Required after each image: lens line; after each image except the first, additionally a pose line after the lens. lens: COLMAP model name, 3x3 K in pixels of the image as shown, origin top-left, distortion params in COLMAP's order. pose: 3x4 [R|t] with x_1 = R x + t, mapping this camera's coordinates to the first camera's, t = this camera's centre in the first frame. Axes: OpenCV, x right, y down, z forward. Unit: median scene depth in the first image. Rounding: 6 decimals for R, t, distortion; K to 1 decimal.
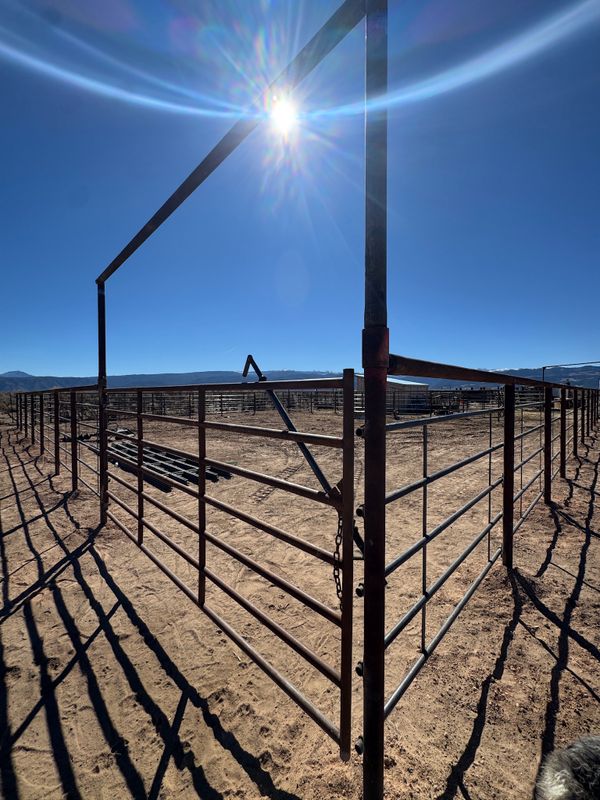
lens RADIAL K [[323.1, 0, 300.0], [0, 323.1, 400.0], [0, 0, 1]] dist [-0.000888, -0.000241]
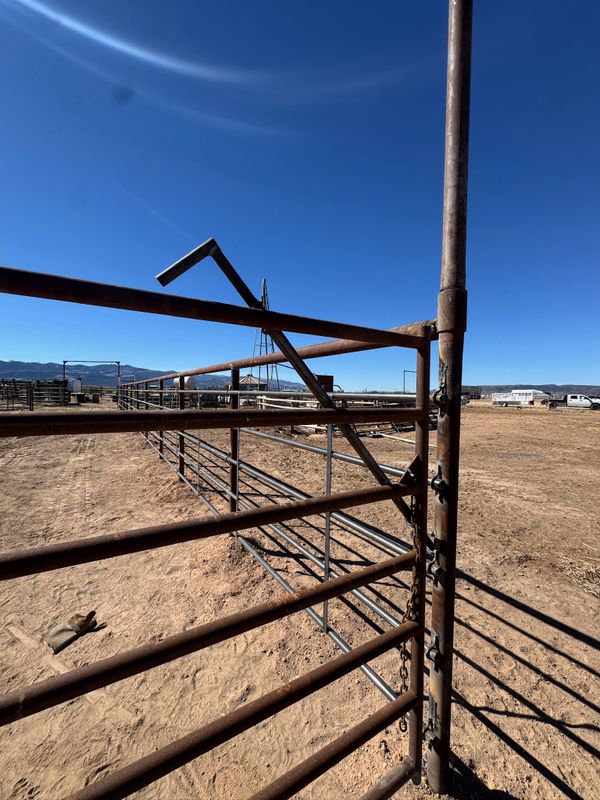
lens RADIAL K [[323.3, 0, 299.7], [0, 323.3, 408.4], [0, 0, 1]] dist [-0.000713, -0.000062]
pose [[0.220072, -0.035235, 0.974847, -0.430491], [0.000311, 0.999350, 0.036050, 0.053159], [-0.975484, -0.007630, 0.219940, 0.661458]]
